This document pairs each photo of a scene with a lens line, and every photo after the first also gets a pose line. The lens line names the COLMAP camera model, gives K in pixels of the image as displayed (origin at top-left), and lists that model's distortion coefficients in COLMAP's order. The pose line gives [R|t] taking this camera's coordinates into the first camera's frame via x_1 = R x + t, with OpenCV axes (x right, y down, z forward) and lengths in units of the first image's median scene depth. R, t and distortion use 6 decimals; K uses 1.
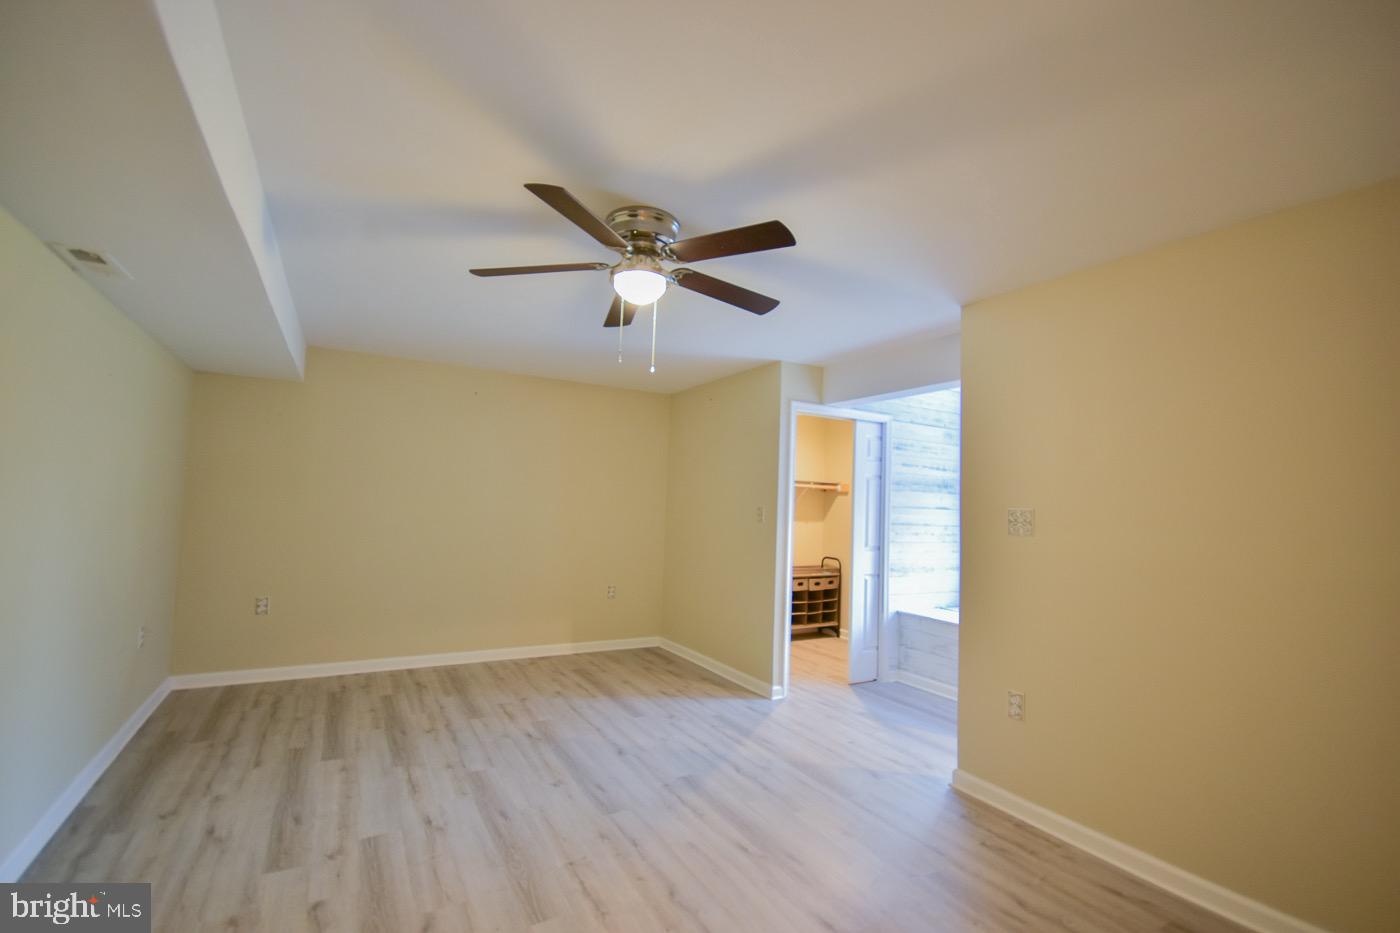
lens RADIAL K [[614.0, 0, 702.0], [0, 614.0, 472.3], [0, 0, 1]] dist [0.015460, -0.016244]
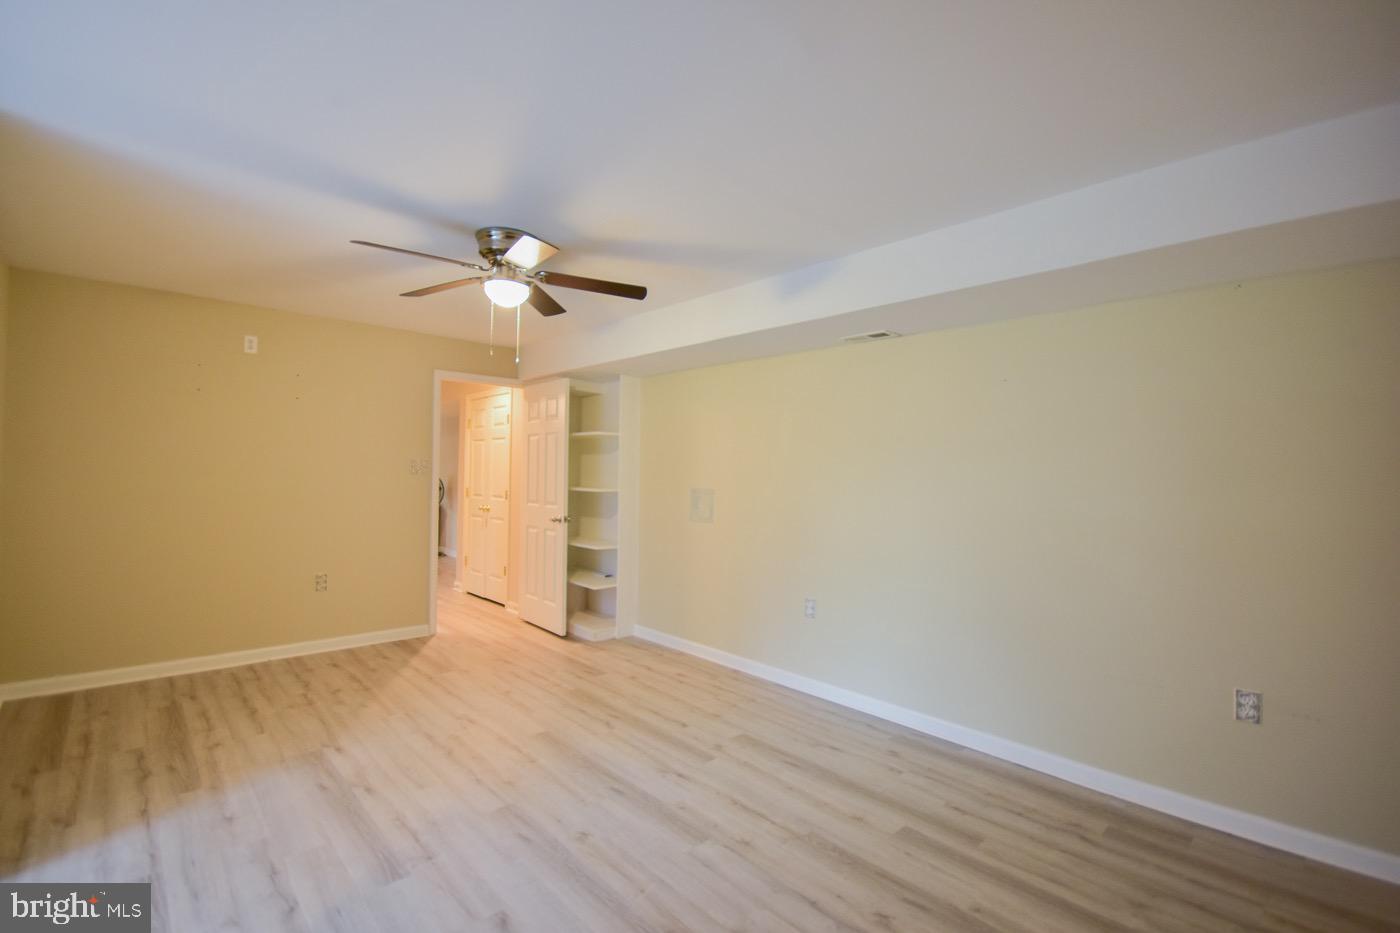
lens RADIAL K [[614.0, 0, 702.0], [0, 614.0, 472.3], [0, 0, 1]] dist [0.015460, -0.016244]
pose [[-0.971266, -0.060378, -0.230209, -0.144570], [-0.046178, 0.996712, -0.066585, 0.079544], [0.233472, -0.054041, -0.970861, 1.500374]]
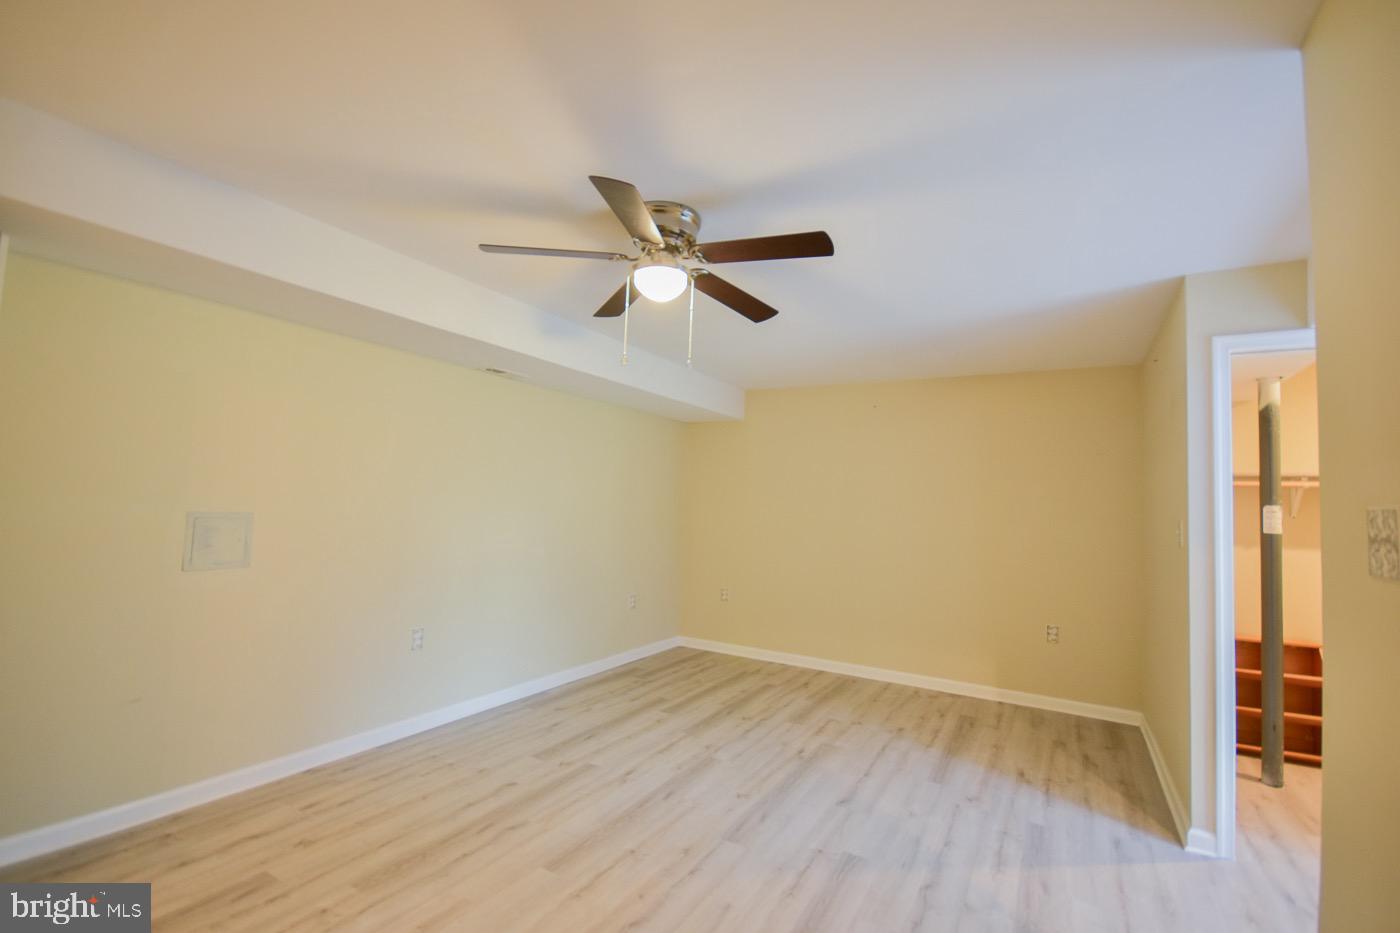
lens RADIAL K [[614.0, 0, 702.0], [0, 614.0, 472.3], [0, 0, 1]] dist [0.015460, -0.016244]
pose [[0.494612, -0.064983, -0.866681, 0.509754], [0.027630, 0.997872, -0.059052, 0.040532], [0.868675, 0.005262, 0.495355, 0.379409]]
